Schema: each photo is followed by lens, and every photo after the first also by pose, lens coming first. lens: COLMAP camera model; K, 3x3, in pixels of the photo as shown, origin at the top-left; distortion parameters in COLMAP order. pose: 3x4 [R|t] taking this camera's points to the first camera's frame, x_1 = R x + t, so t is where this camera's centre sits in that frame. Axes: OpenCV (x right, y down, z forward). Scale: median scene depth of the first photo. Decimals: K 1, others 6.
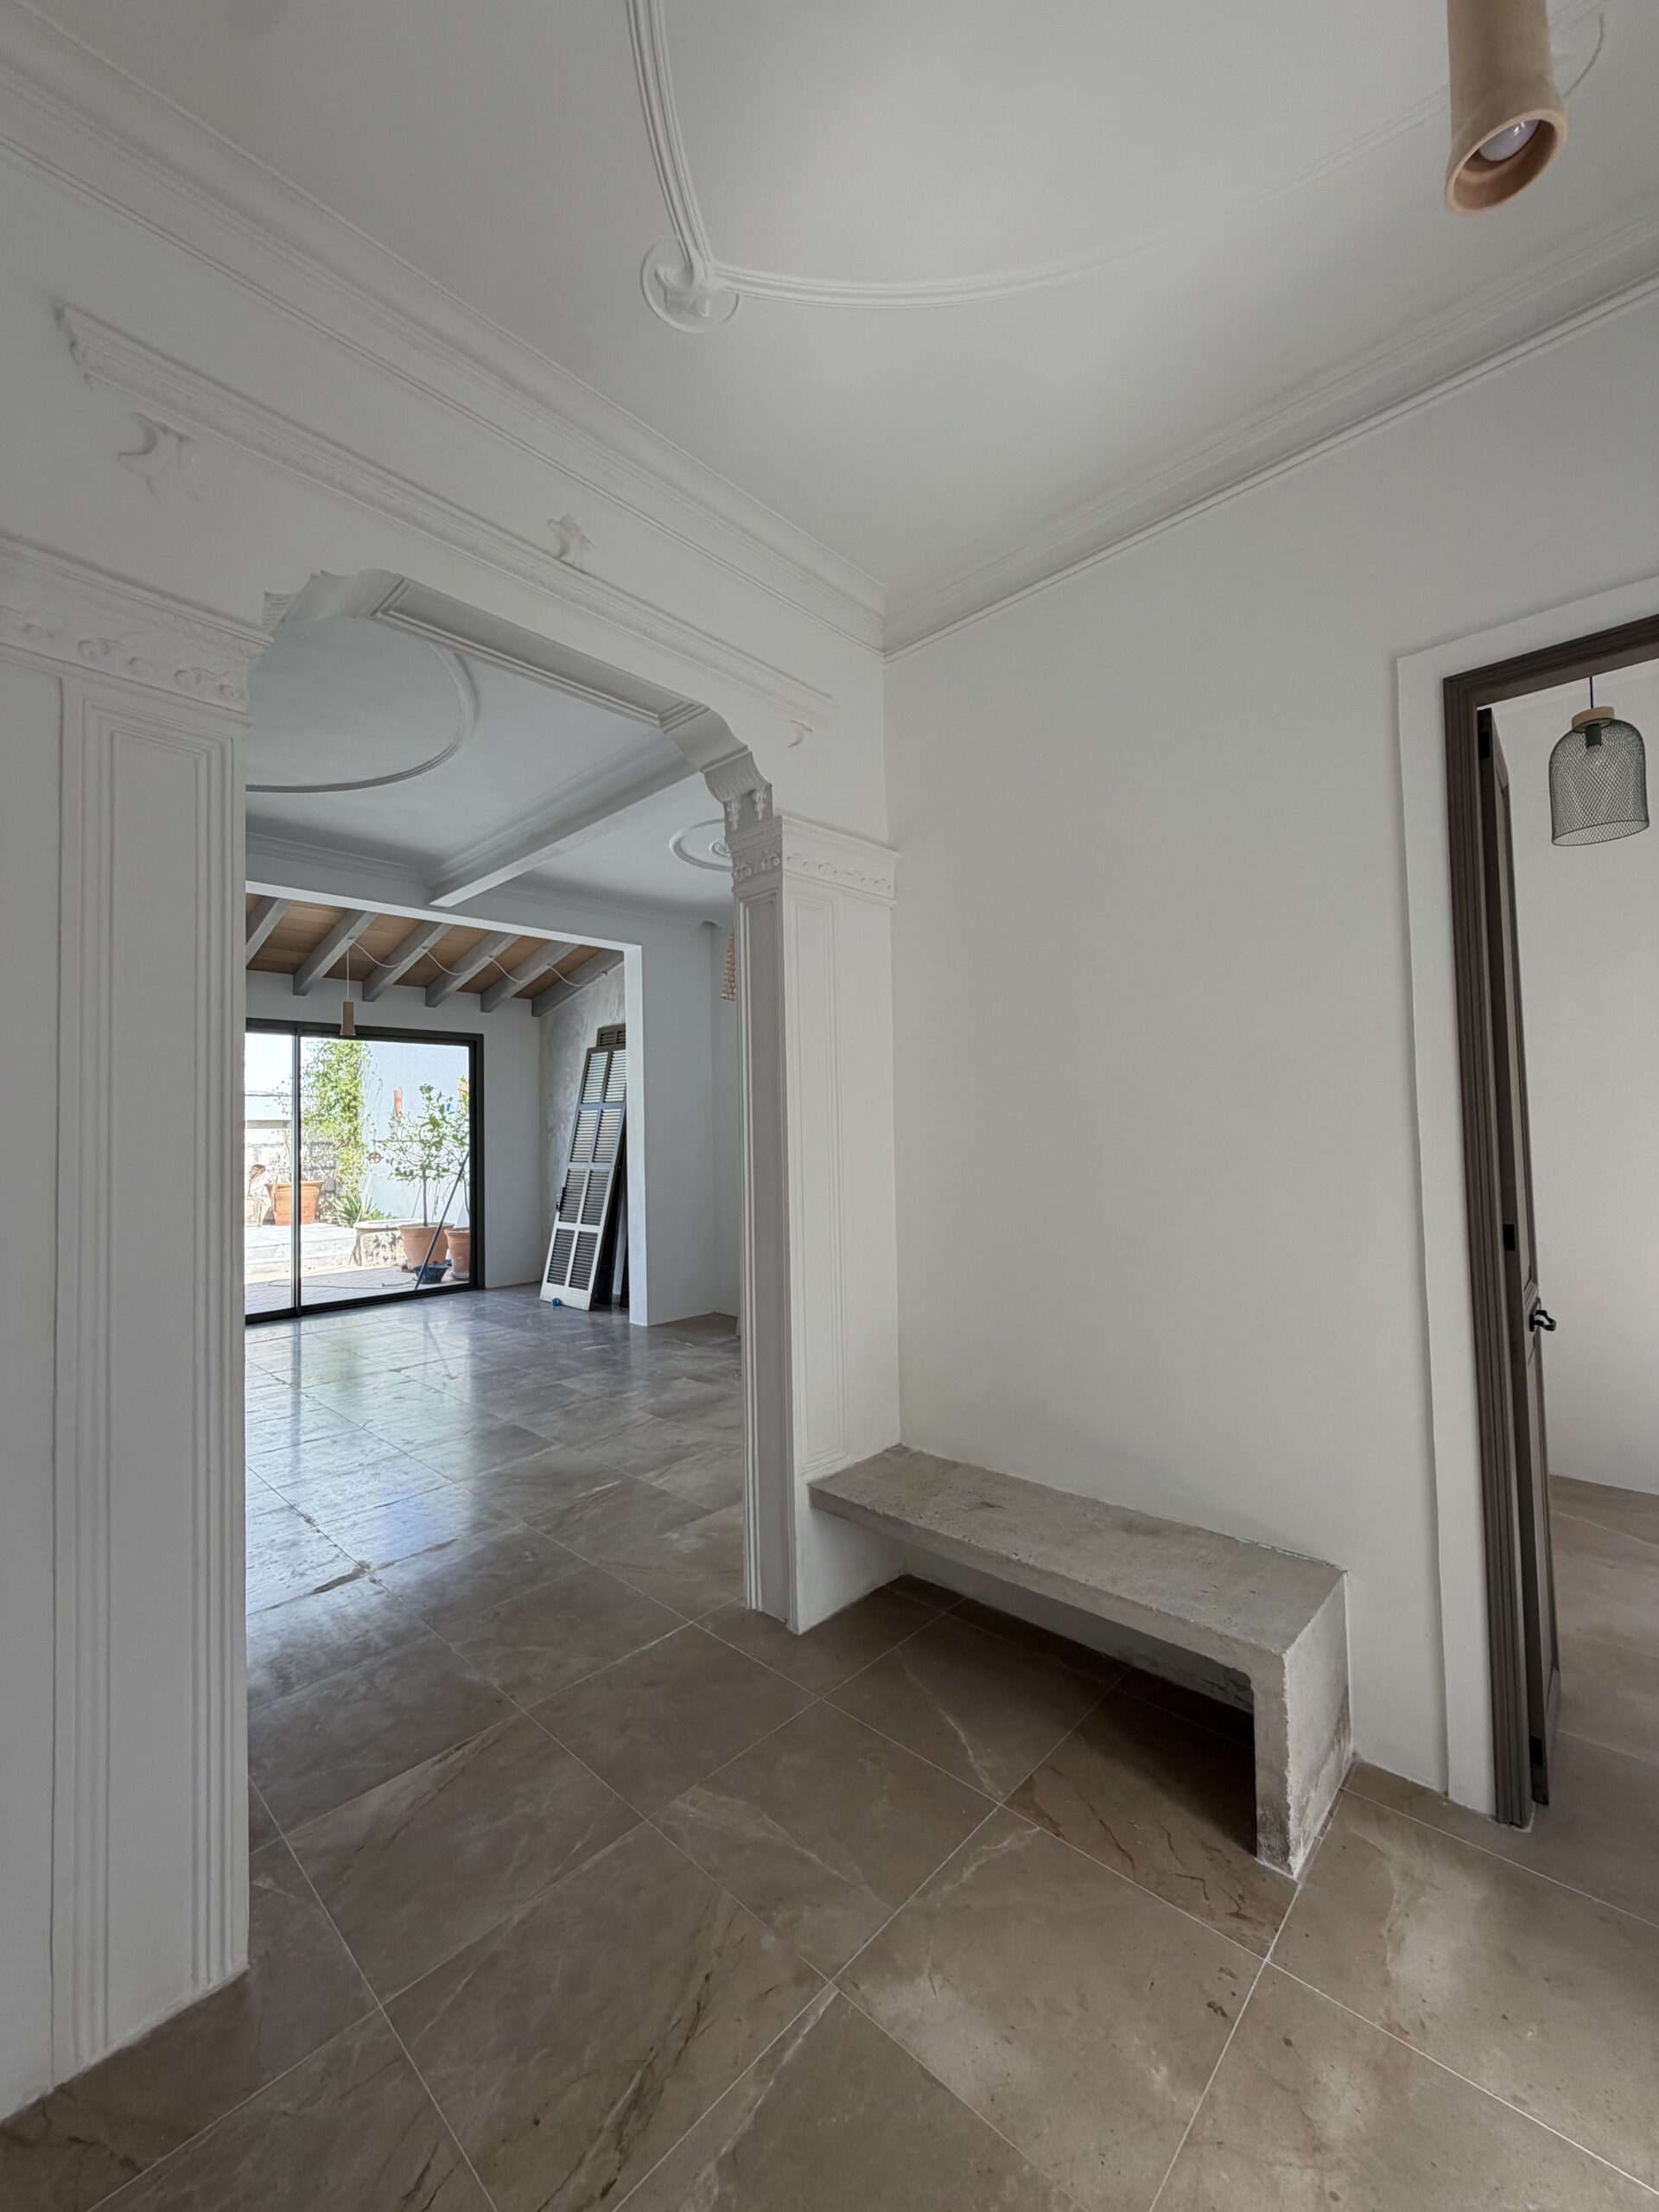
lens RADIAL K [[879.5, 0, 838.0], [0, 879.5, 1096.3], [0, 0, 1]] dist [-0.000944, 0.000241]
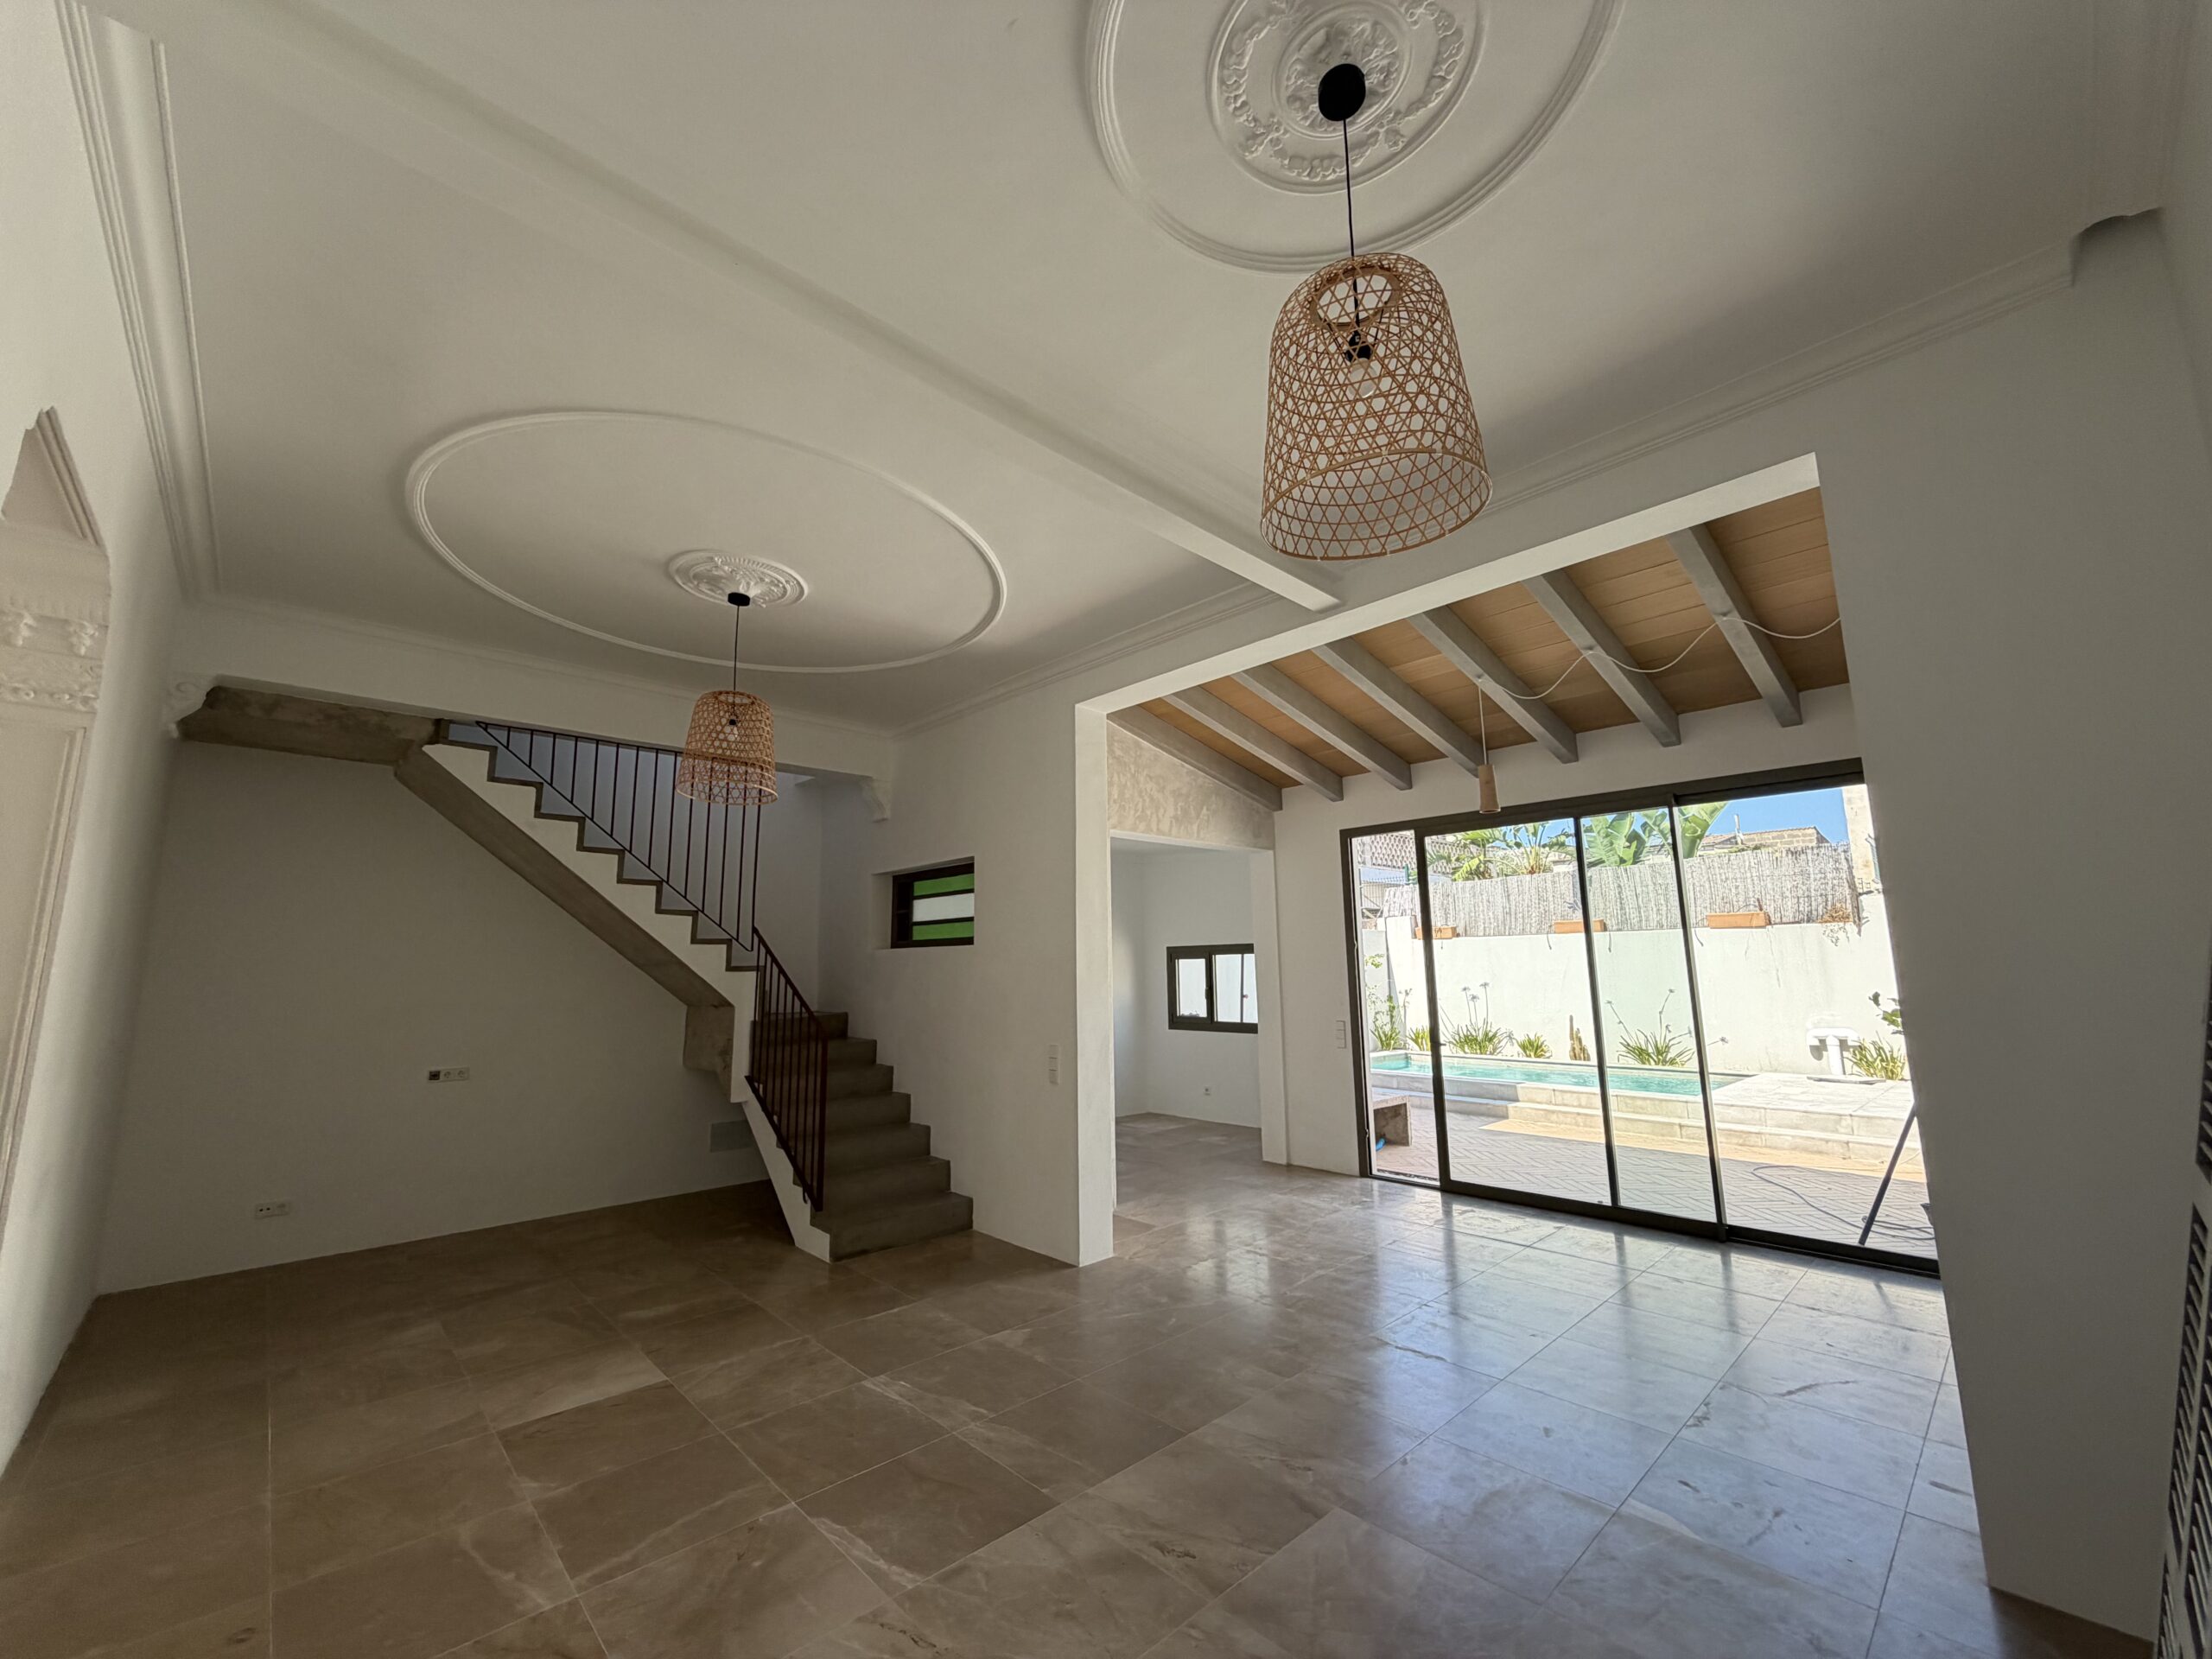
lens RADIAL K [[879.5, 0, 1104.4], [0, 879.5, 828.3], [0, 0, 1]] dist [-0.000944, 0.000241]
pose [[-0.075211, -0.139183, -0.987406, 0.206084], [0.051748, 0.988332, -0.143255, 0.036494], [0.995824, -0.061870, -0.067131, 1.002221]]
